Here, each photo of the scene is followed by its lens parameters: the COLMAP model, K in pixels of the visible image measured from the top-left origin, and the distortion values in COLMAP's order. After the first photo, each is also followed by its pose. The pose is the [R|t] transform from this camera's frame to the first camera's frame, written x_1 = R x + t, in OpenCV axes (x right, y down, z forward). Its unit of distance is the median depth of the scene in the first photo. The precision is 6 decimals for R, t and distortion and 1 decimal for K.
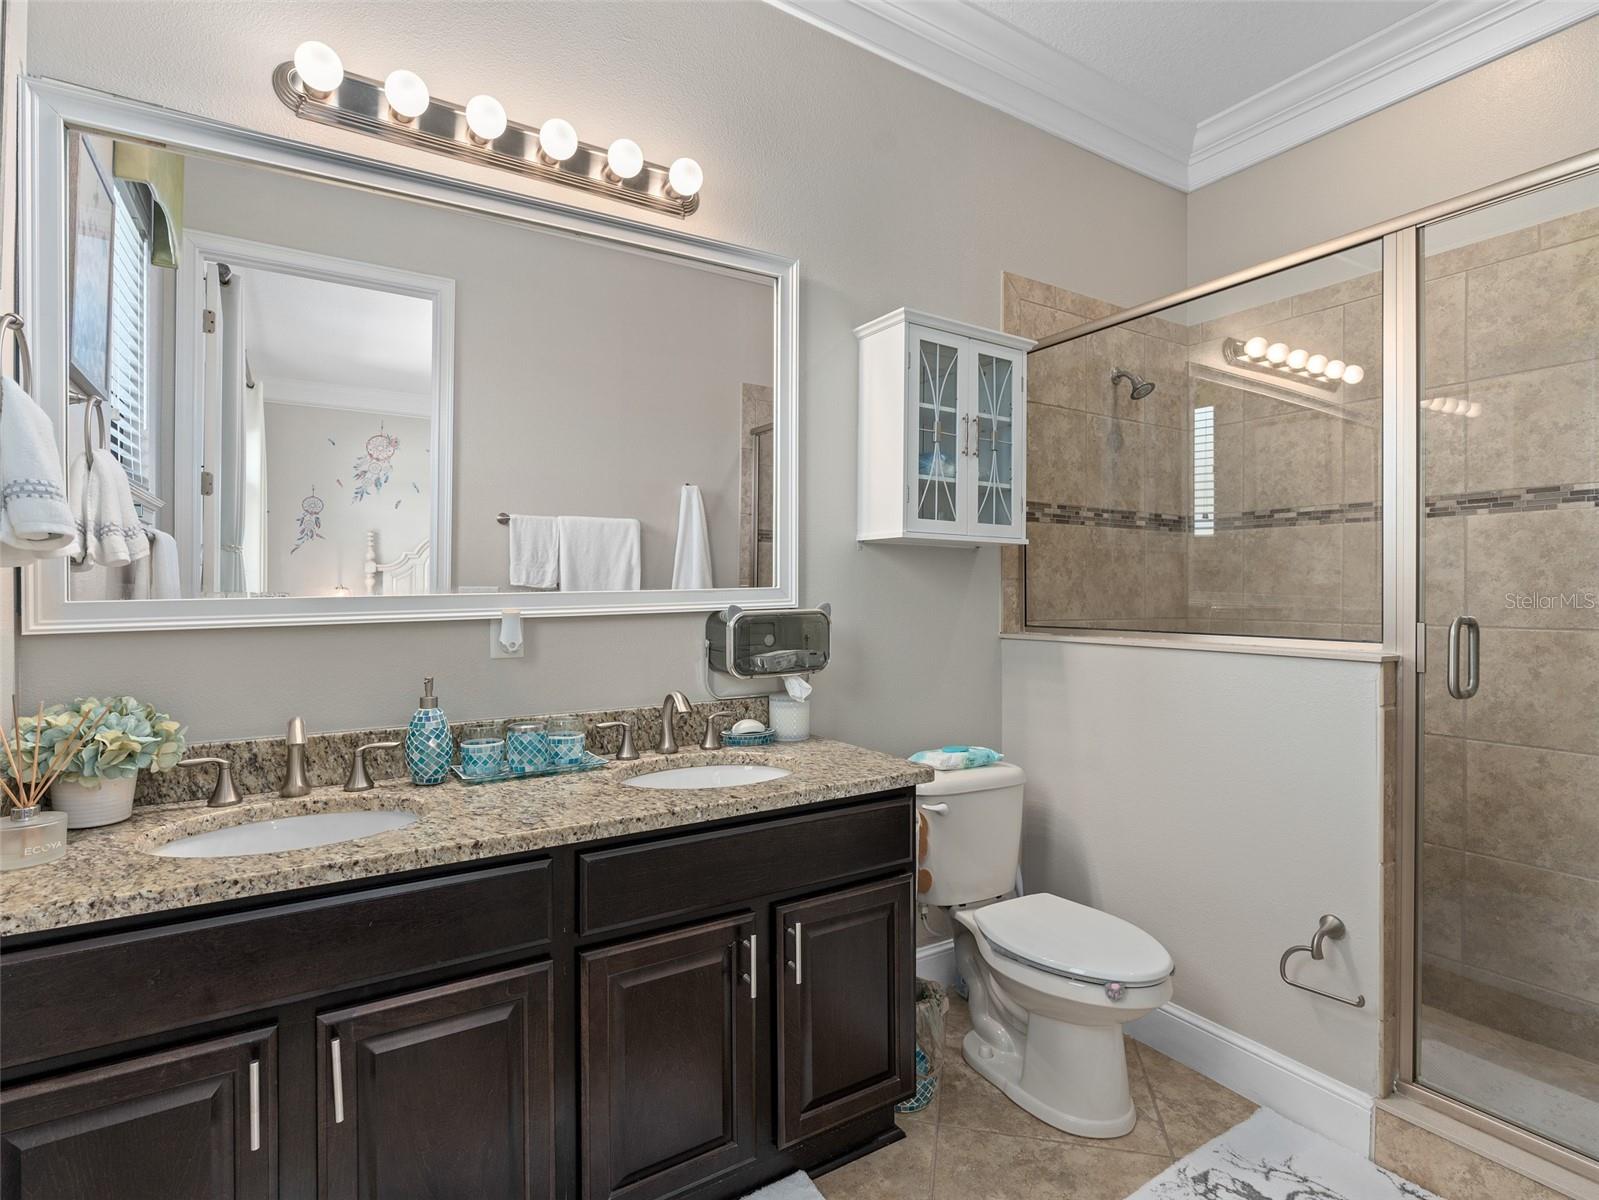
lens RADIAL K [[843.9, 0, 801.3], [0, 843.9, 604.9], [0, 0, 1]] dist [-0.068270, 0.029986]
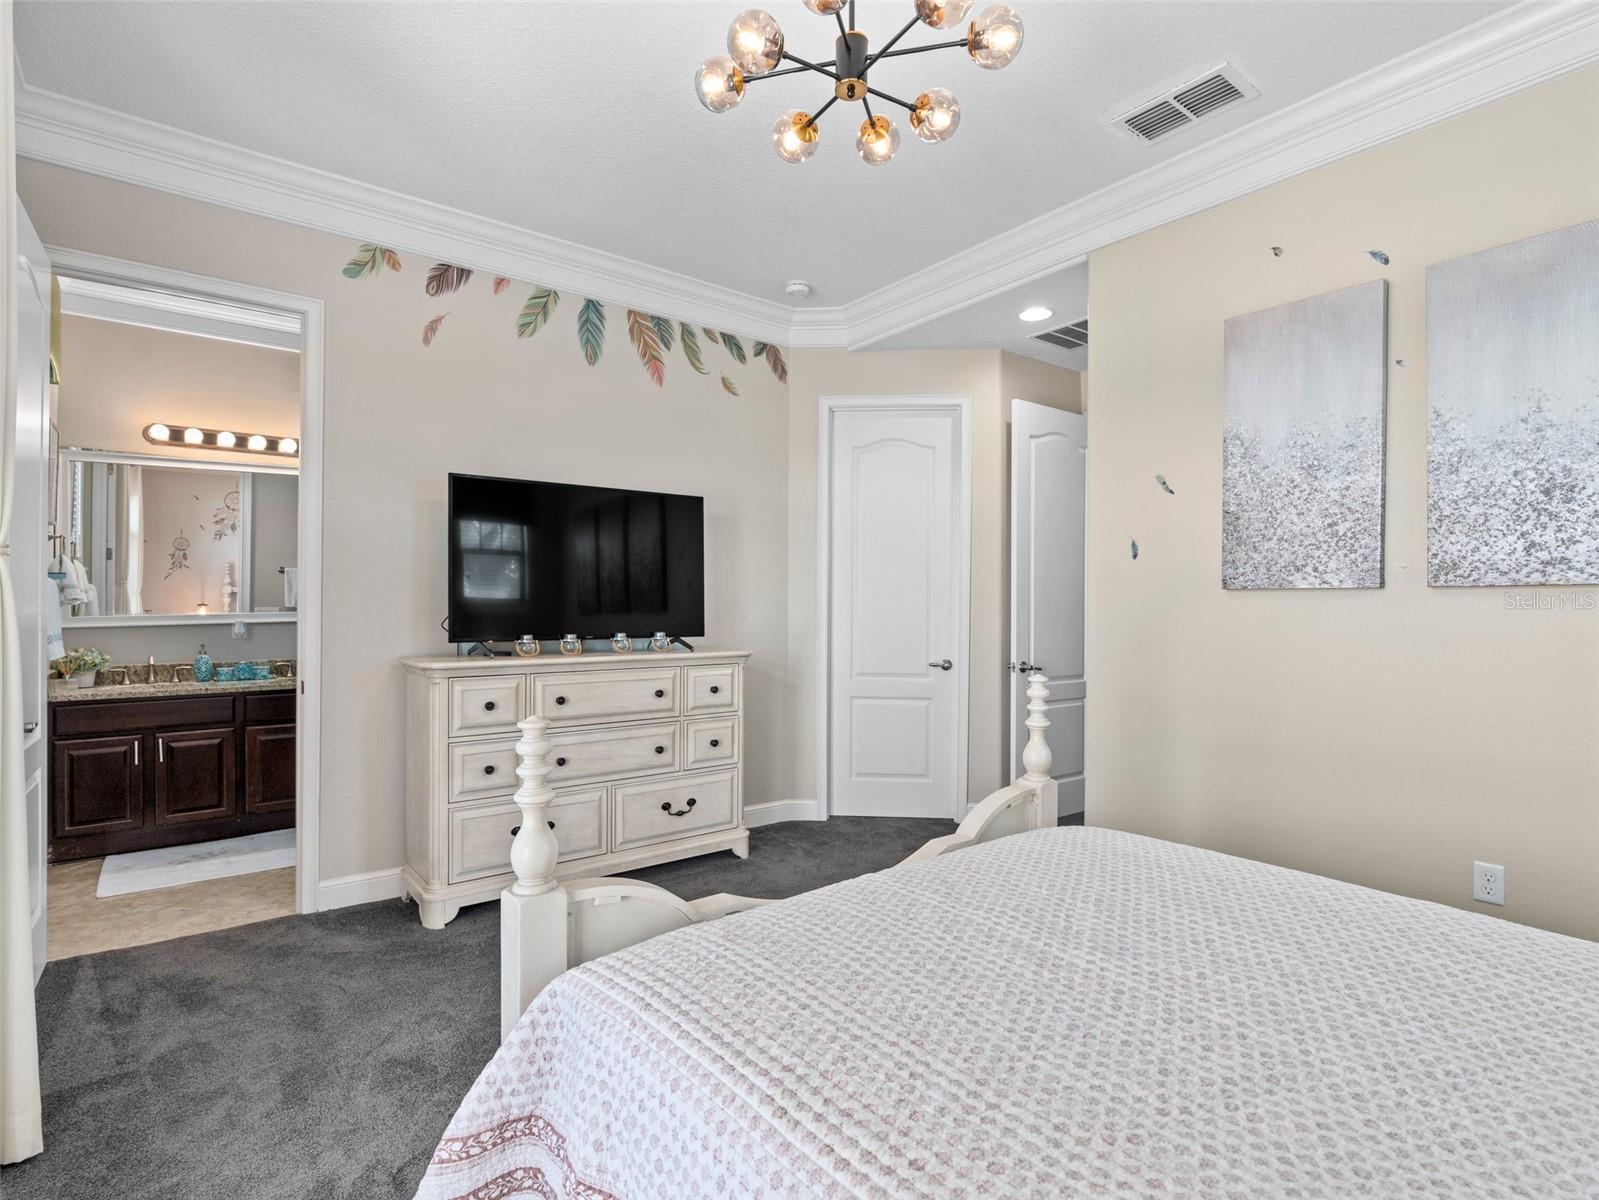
lens RADIAL K [[843.9, 0, 801.3], [0, 843.9, 604.9], [0, 0, 1]] dist [-0.068270, 0.029986]
pose [[0.994855, -0.000151, 0.101310, 1.166193], [0.001808, 0.999866, -0.016260, 0.004104], [-0.101294, 0.016360, 0.994722, -1.785270]]
